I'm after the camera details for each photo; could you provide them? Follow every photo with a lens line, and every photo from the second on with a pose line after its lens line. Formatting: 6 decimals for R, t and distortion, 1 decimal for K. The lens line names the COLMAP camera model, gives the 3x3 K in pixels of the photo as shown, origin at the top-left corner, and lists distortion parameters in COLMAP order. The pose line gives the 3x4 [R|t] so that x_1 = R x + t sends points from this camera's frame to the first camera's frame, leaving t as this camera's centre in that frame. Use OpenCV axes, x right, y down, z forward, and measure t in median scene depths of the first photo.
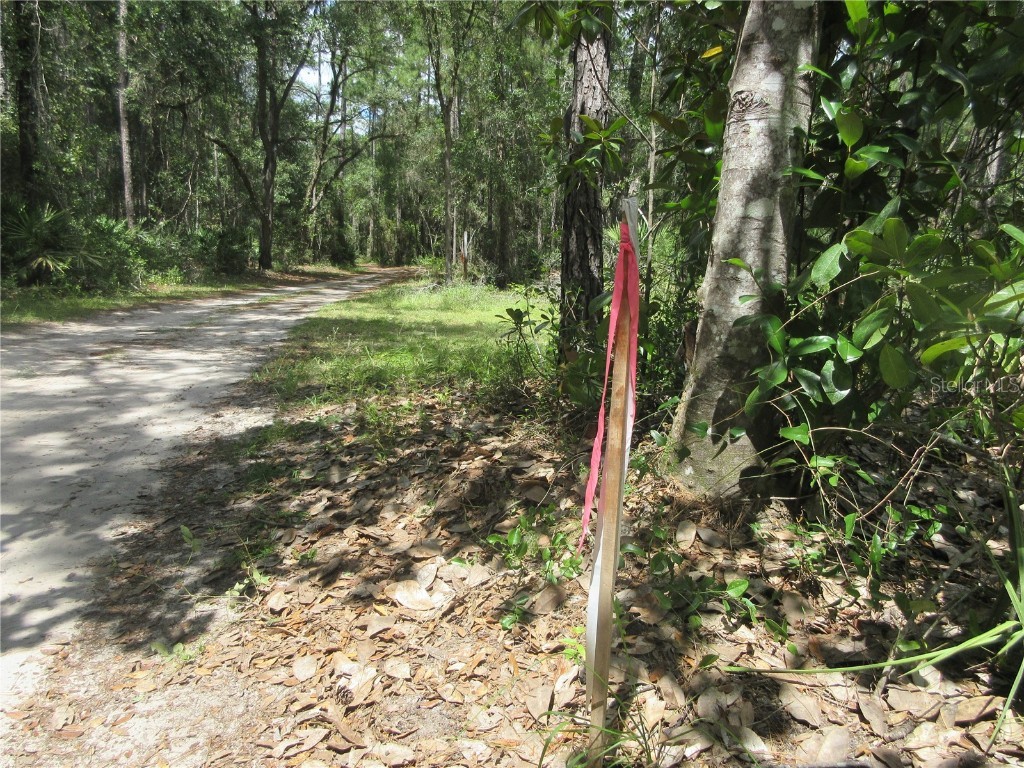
lens RADIAL K [[744.9, 0, 512.0], [0, 744.9, 384.0], [0, 0, 1]] dist [-0.005359, -0.002166]
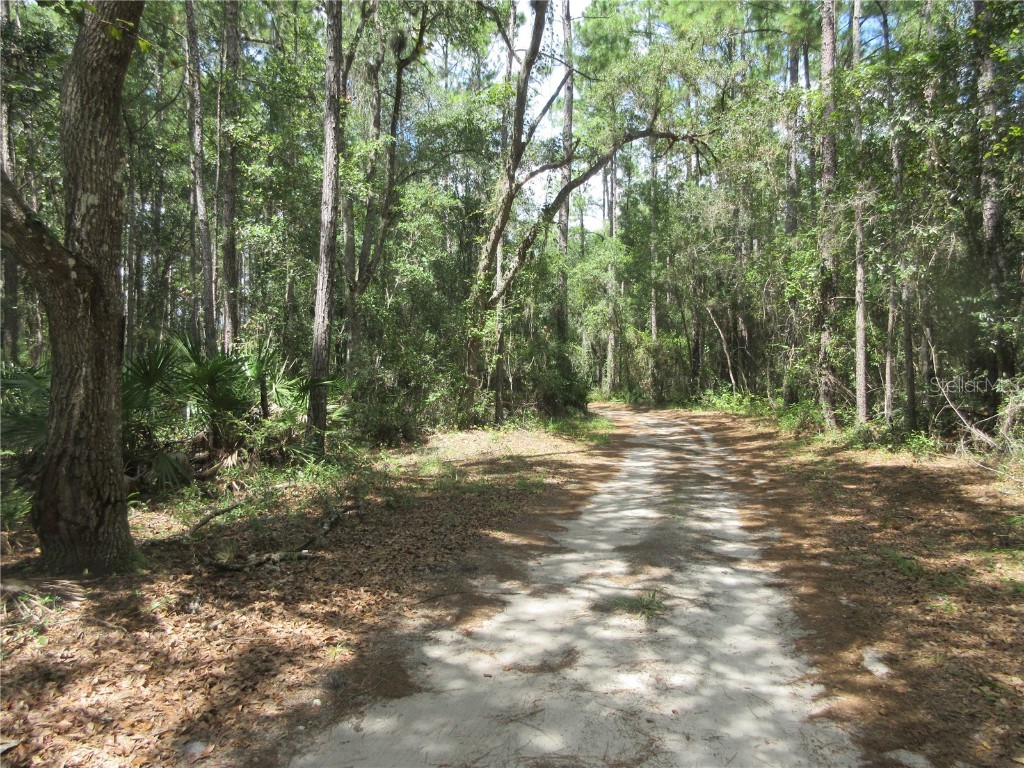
lens RADIAL K [[744.9, 0, 512.0], [0, 744.9, 384.0], [0, 0, 1]] dist [-0.005359, -0.002166]
pose [[0.954874, -0.035197, -0.294918, -1.909138], [-0.014102, 0.986461, -0.163391, -1.663883], [0.296675, 0.160176, 0.941450, 8.697559]]
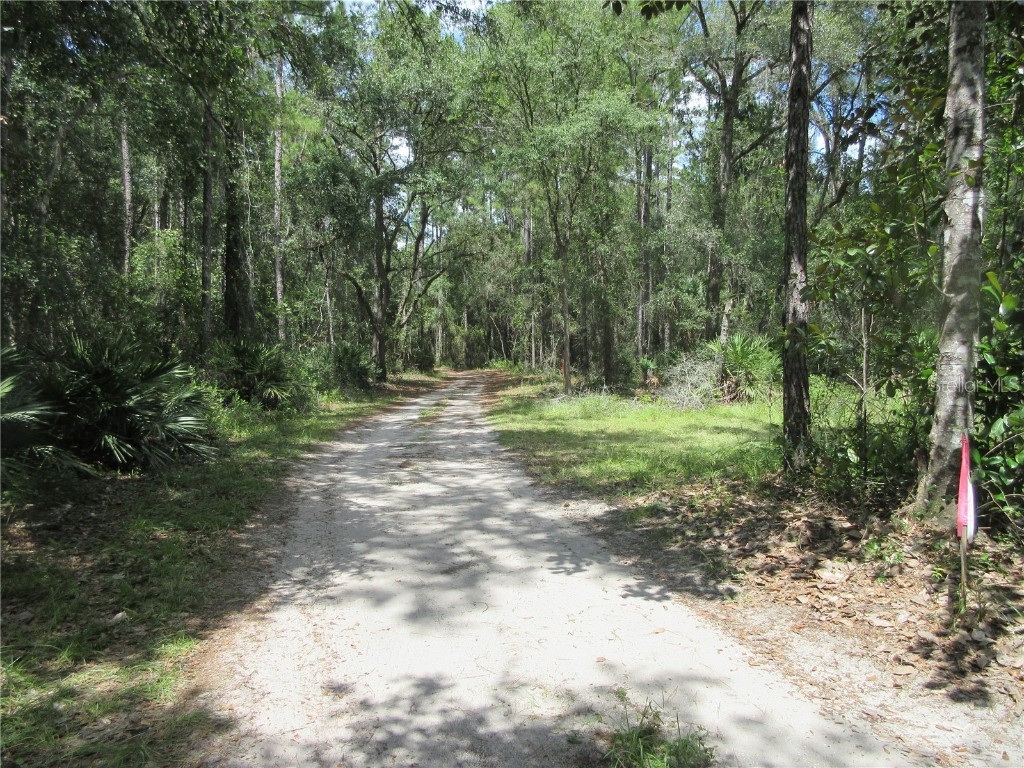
lens RADIAL K [[744.9, 0, 512.0], [0, 744.9, 384.0], [0, 0, 1]] dist [-0.005359, -0.002166]
pose [[0.997759, -0.038858, -0.054479, -0.720355], [0.031787, 0.991633, -0.125115, -0.034048], [0.058885, 0.123103, 0.990645, -1.067036]]
